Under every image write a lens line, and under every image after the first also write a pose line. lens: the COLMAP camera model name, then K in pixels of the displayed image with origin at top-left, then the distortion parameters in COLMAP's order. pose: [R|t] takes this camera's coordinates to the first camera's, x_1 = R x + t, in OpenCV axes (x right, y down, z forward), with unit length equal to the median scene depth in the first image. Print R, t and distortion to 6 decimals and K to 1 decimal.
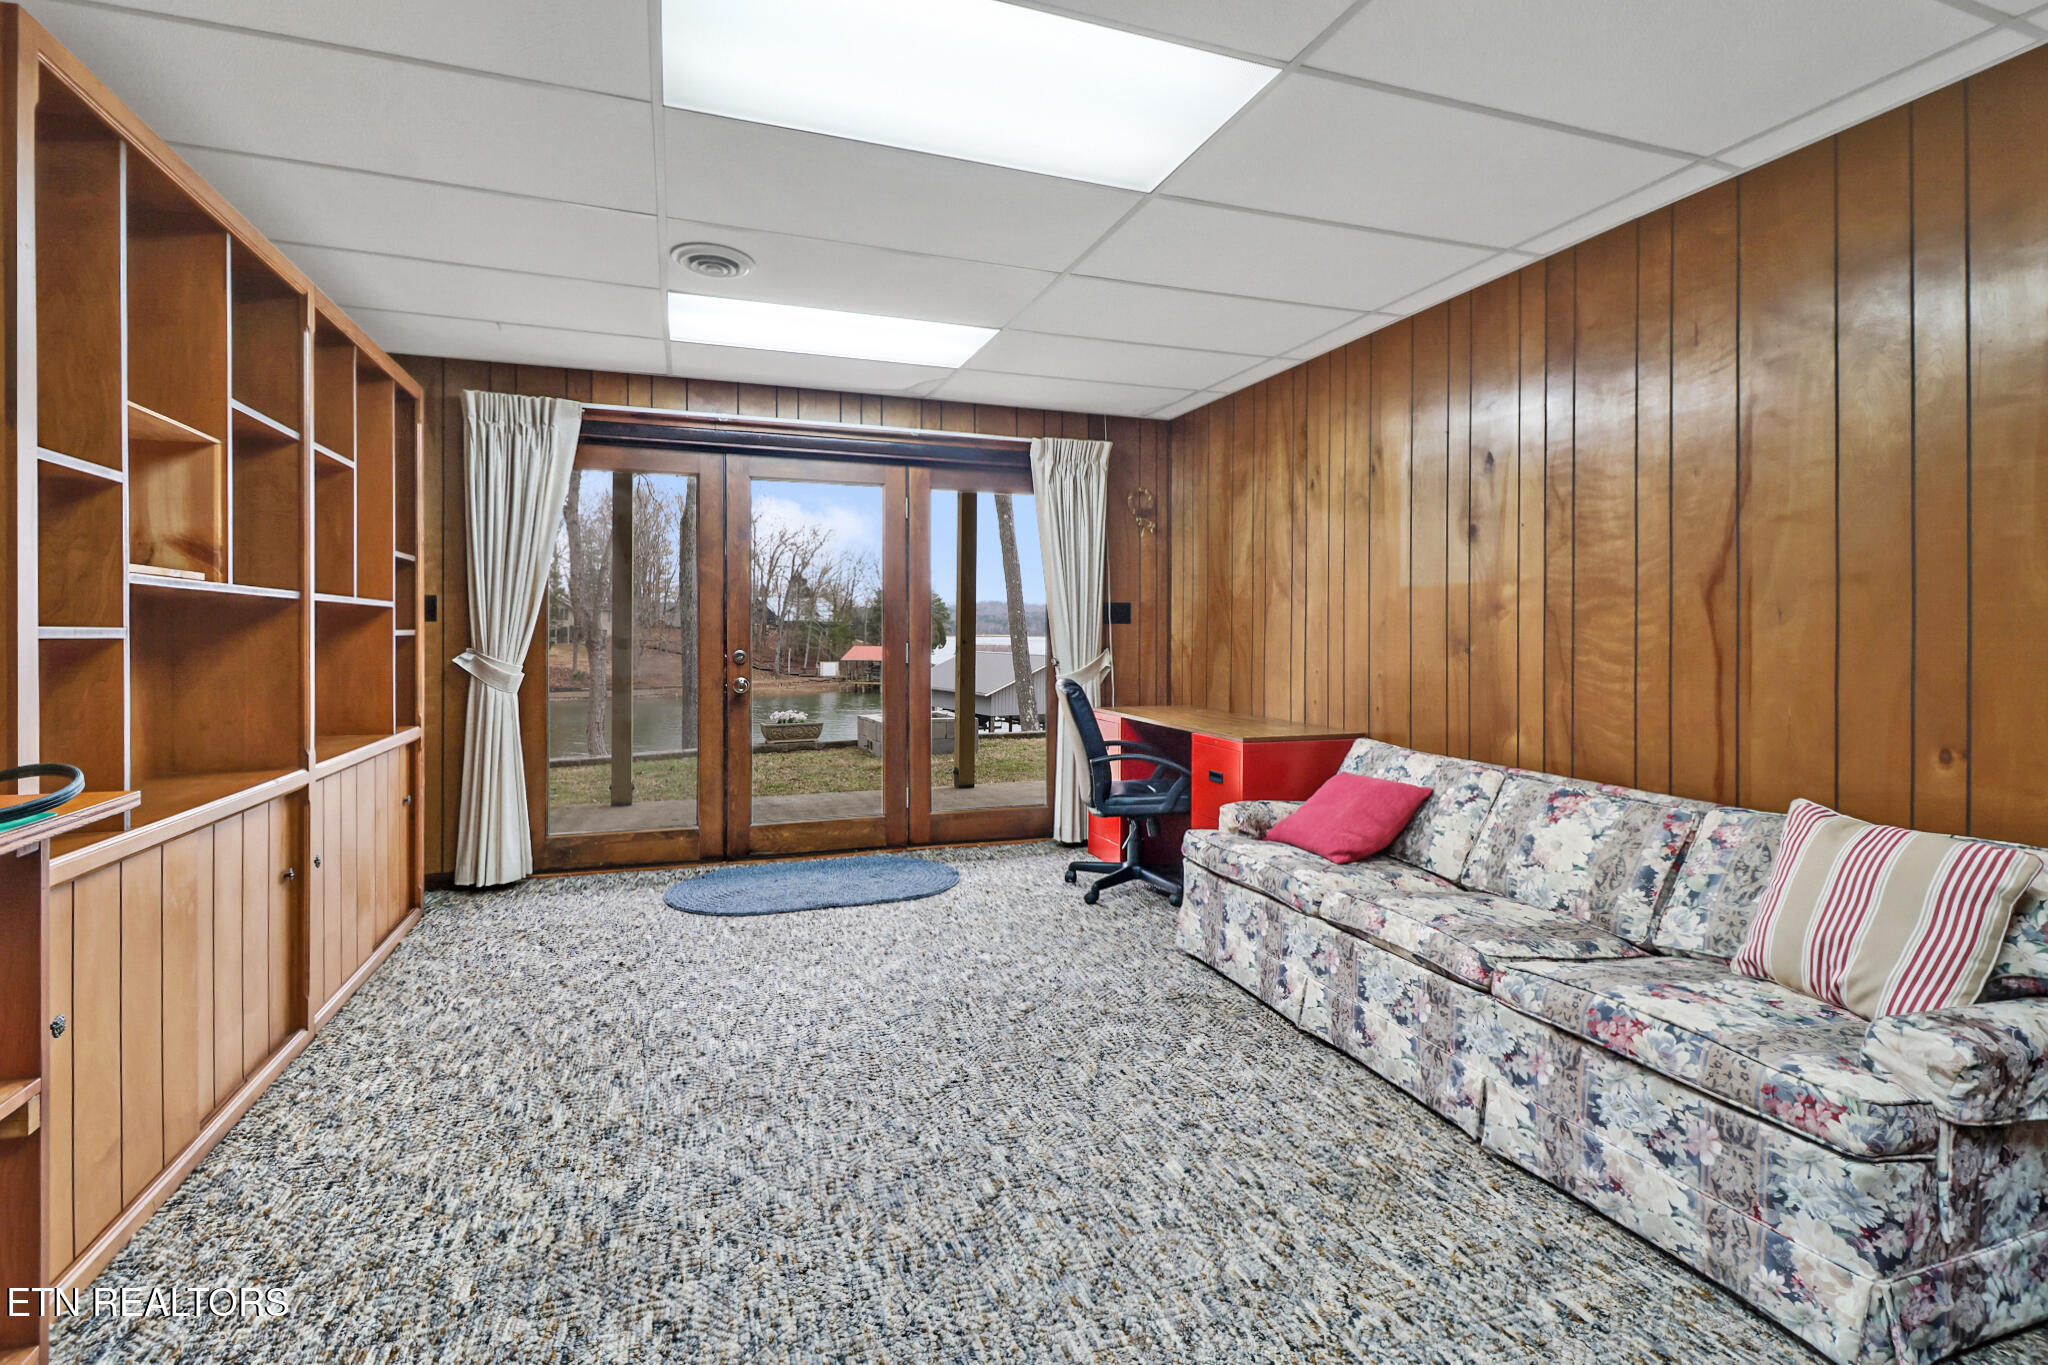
lens RADIAL K [[958.1, 0, 1041.3], [0, 958.1, 665.8], [0, 0, 1]] dist [-0.011709, -0.004358]
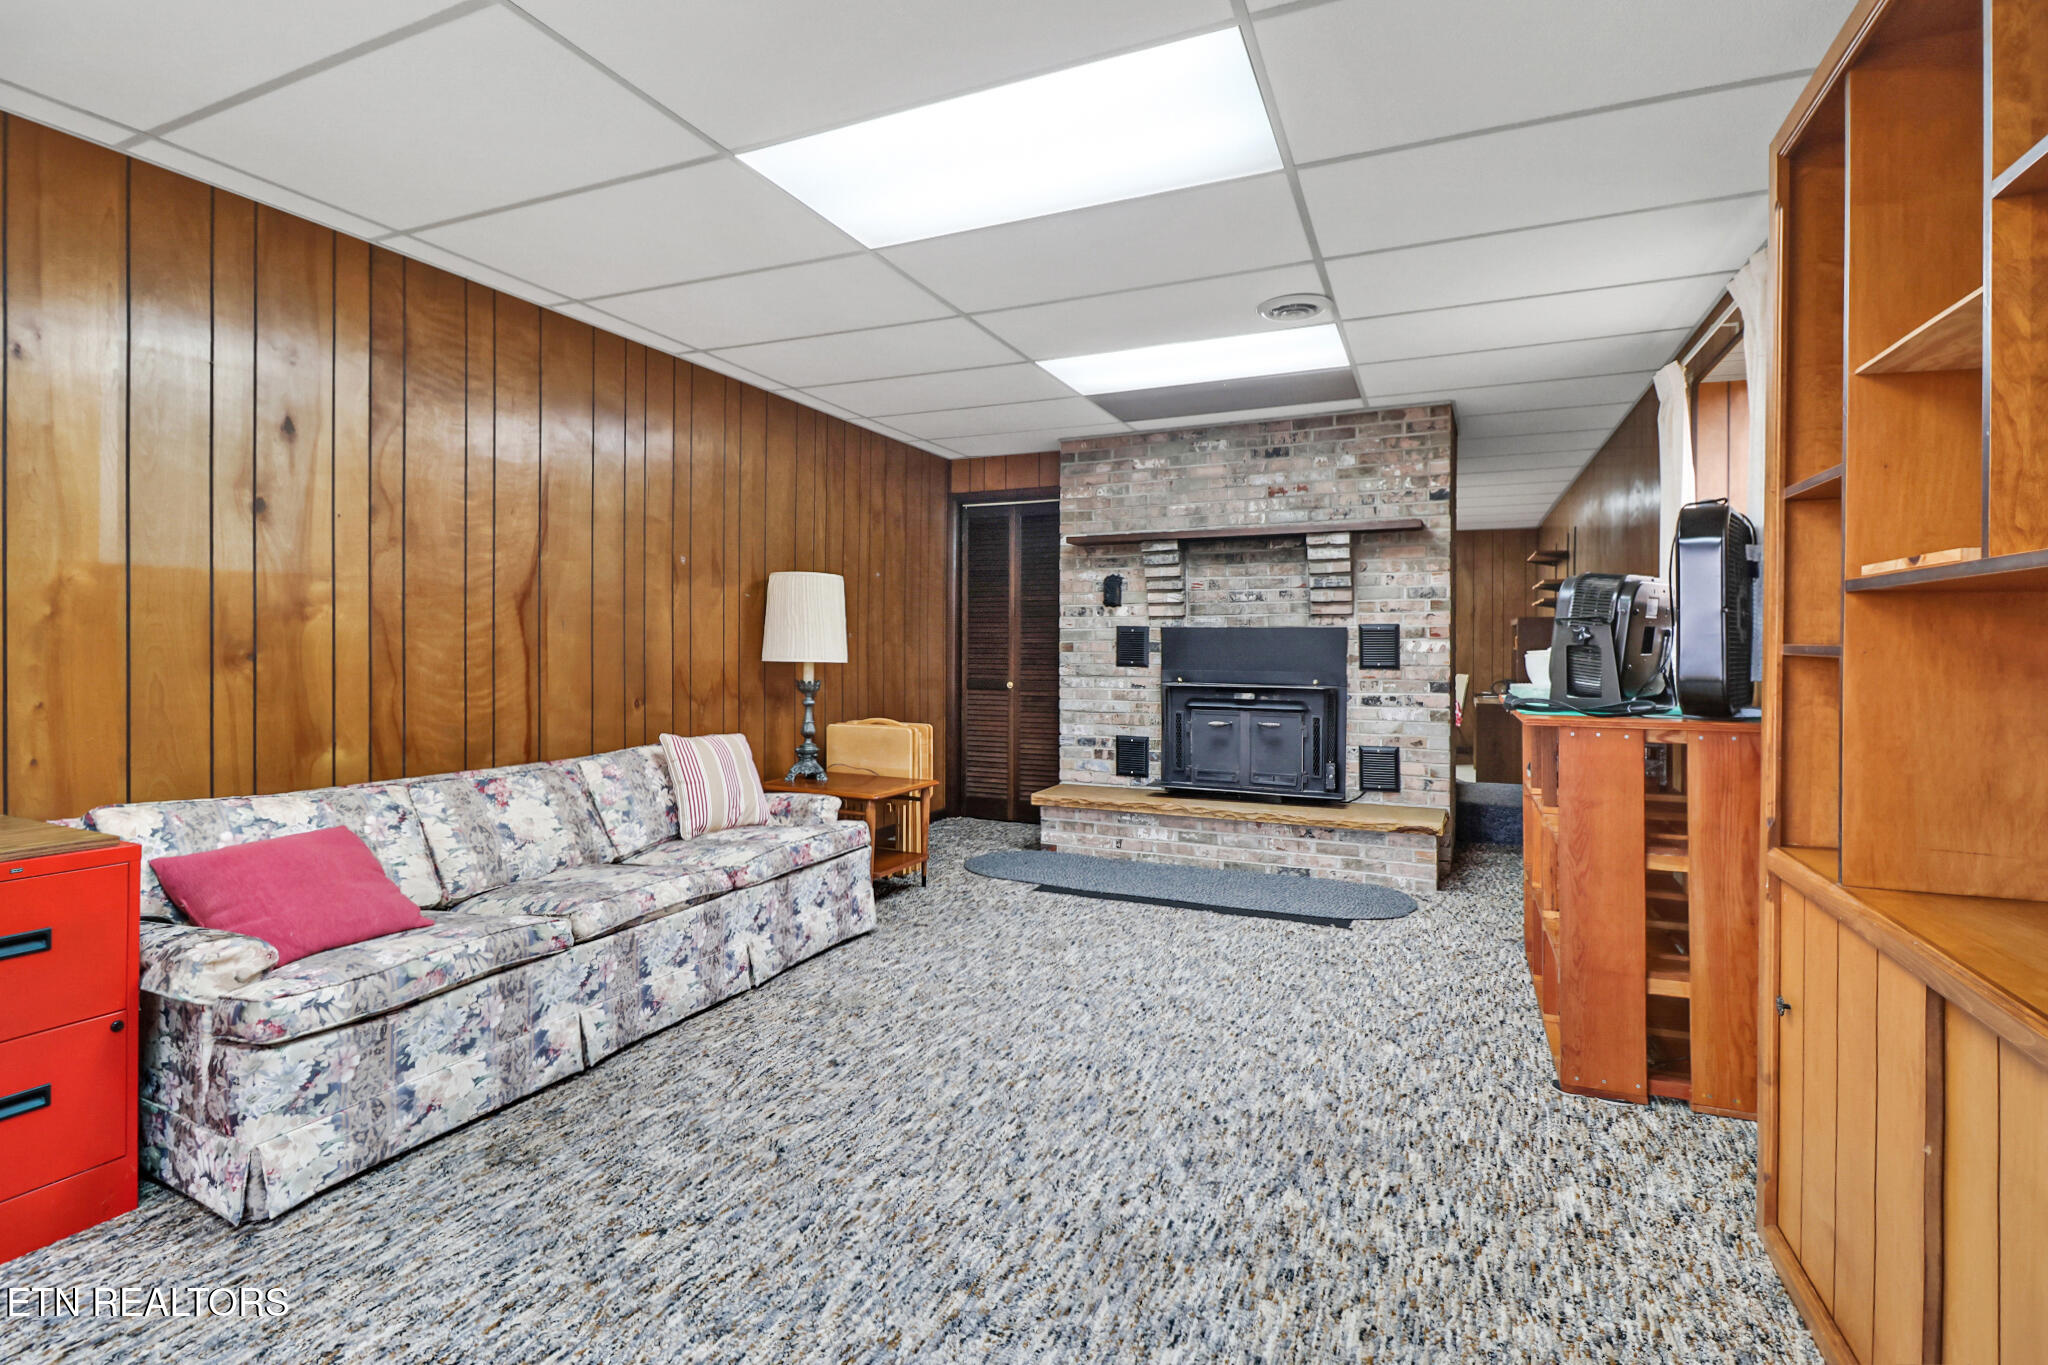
lens RADIAL K [[958.1, 0, 1040.5], [0, 958.1, 642.5], [0, 0, 1]] dist [-0.011709, -0.004358]
pose [[-0.723990, -0.008182, 0.689762, -0.795533], [0.014585, 0.999525, 0.027164, -0.057214], [-0.689656, 0.029727, -0.723527, 1.595537]]
